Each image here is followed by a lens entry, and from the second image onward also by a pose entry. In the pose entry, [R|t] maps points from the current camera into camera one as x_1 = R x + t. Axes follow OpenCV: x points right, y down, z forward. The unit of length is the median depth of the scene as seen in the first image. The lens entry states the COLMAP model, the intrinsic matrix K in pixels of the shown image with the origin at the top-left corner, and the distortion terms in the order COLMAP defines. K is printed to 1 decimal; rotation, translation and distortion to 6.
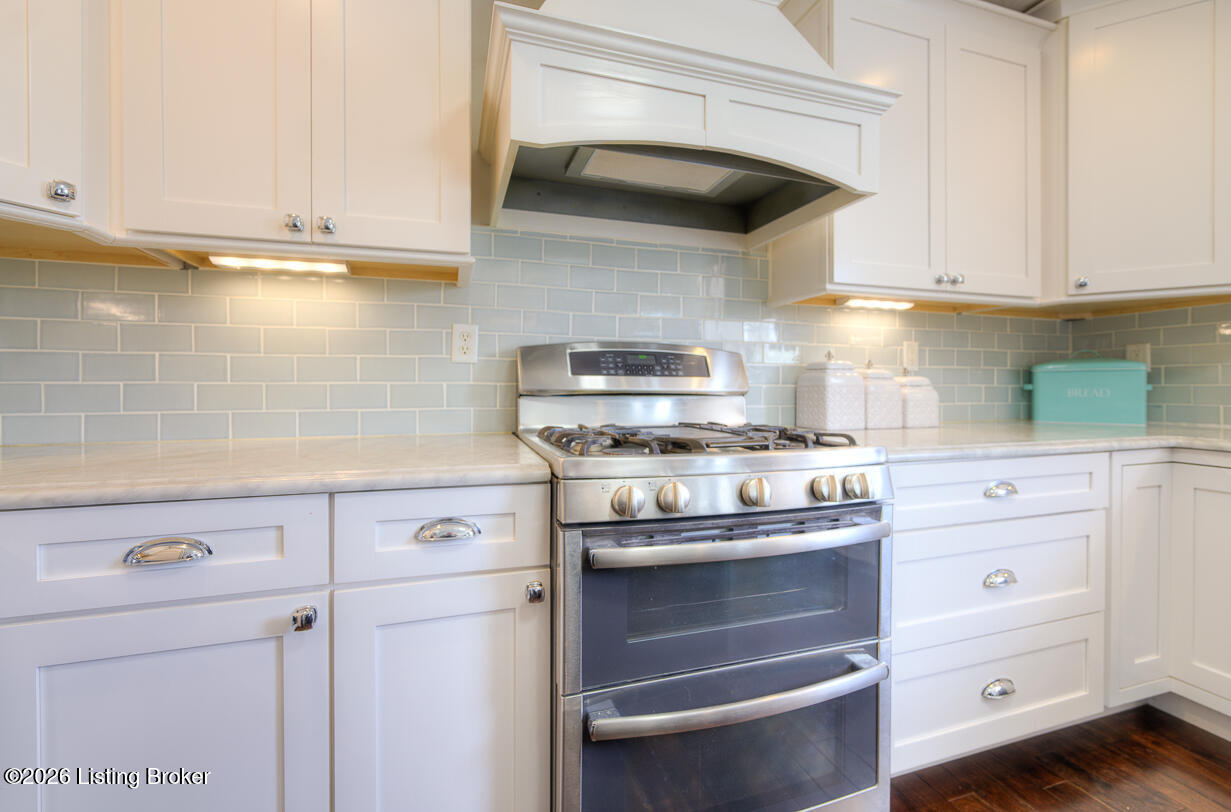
lens RADIAL K [[504.5, 0, 615.7], [0, 504.5, 398.7], [0, 0, 1]] dist [0.000559, -0.000095]
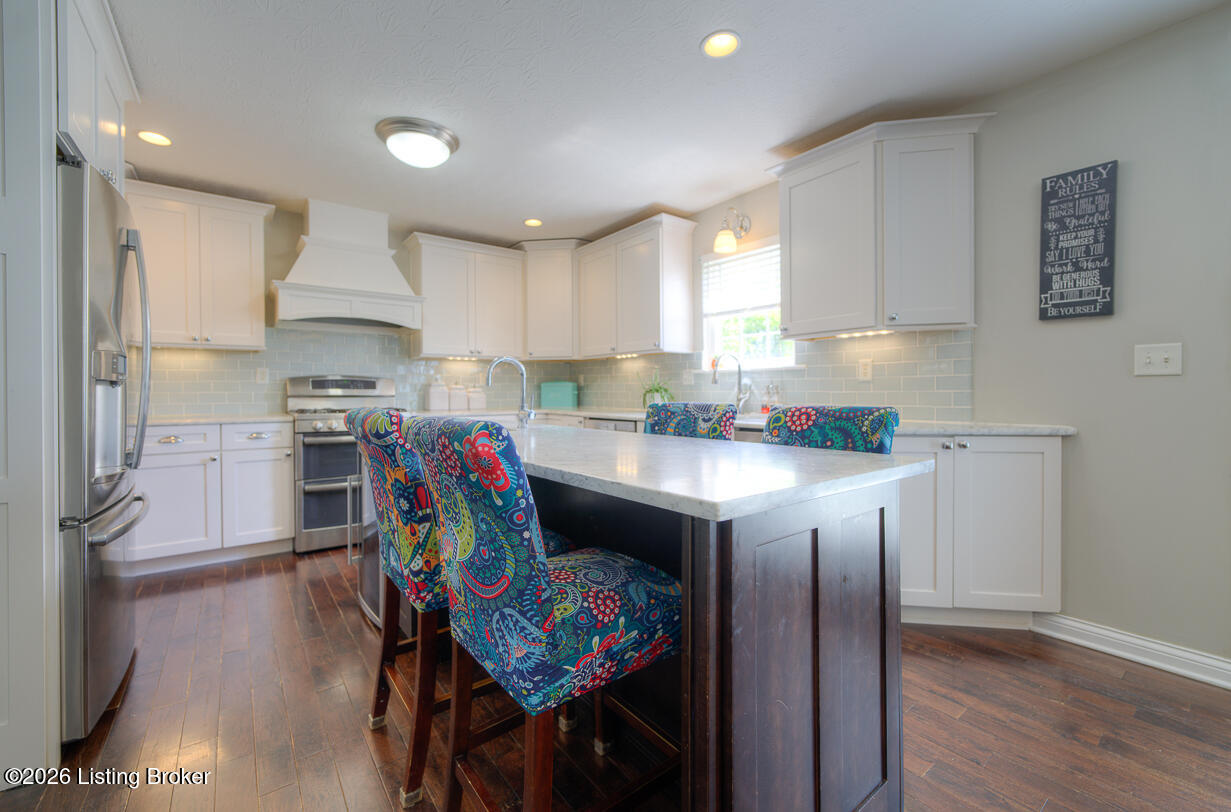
lens RADIAL K [[504.5, 0, 608.1], [0, 504.5, 399.8], [0, 0, 1]] dist [0.000559, -0.000095]
pose [[0.949609, -0.008063, 0.313333, 0.644684], [0.008007, 0.999967, 0.001469, 0.019251], [-0.313334, 0.001114, 0.949642, -2.273121]]
